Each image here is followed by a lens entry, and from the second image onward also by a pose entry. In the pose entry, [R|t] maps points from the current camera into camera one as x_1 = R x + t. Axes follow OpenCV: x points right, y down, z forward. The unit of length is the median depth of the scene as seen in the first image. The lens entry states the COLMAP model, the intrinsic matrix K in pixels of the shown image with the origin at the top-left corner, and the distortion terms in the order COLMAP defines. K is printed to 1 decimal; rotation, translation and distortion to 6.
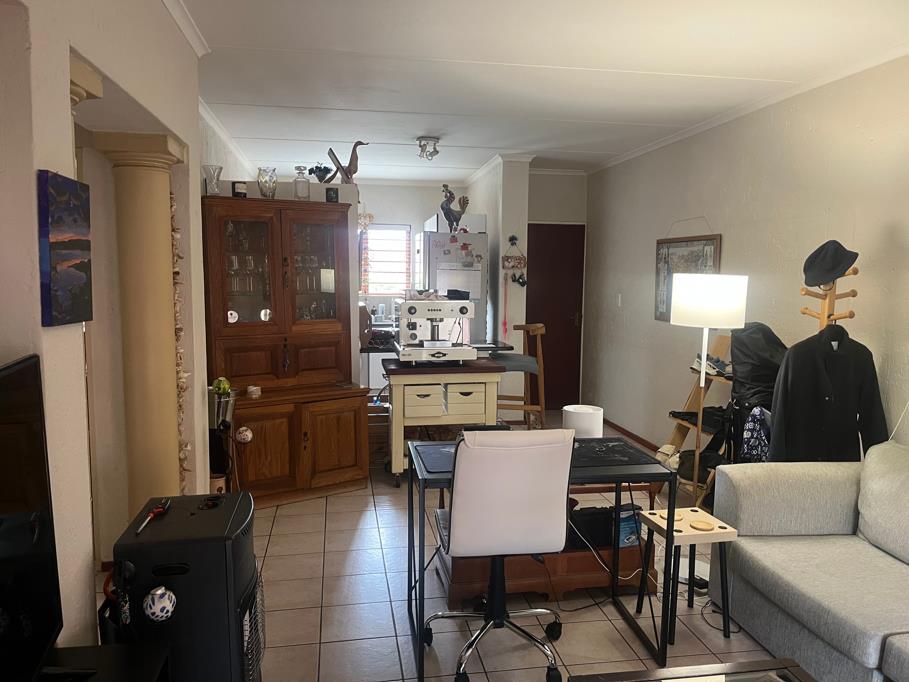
lens RADIAL K [[686.4, 0, 454.8], [0, 686.4, 342.9], [0, 0, 1]] dist [0.023126, -0.037215]
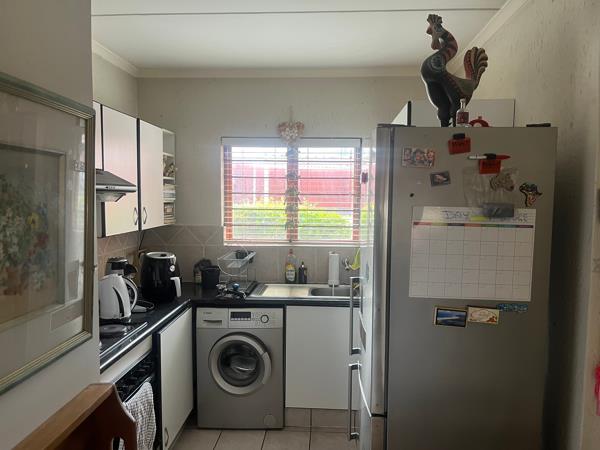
lens RADIAL K [[453.1, 0, 299.1], [0, 453.1, 226.9], [0, 0, 1]] dist [0.023126, -0.037215]
pose [[0.972718, 0.009999, -0.231774, -0.028836], [-0.016359, 0.999540, -0.025532, -0.097965], [0.231412, 0.028627, 0.972435, 0.738616]]
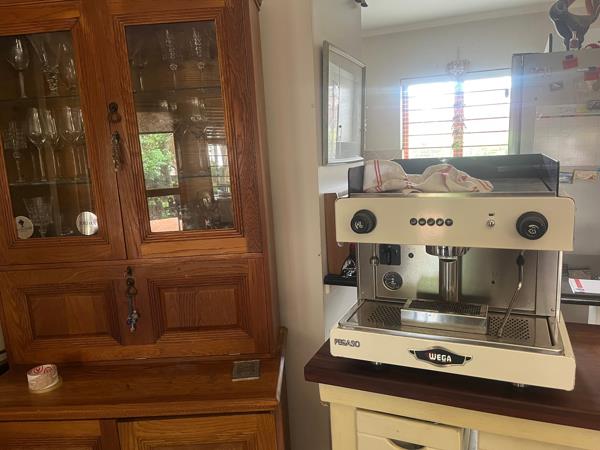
lens RADIAL K [[453.1, 0, 301.8], [0, 453.1, 228.9], [0, 0, 1]] dist [0.023126, -0.037215]
pose [[0.833129, 0.047946, -0.550997, 0.027488], [-0.000200, 0.996262, 0.086388, -0.044161], [0.553079, -0.071862, 0.830024, 0.546780]]
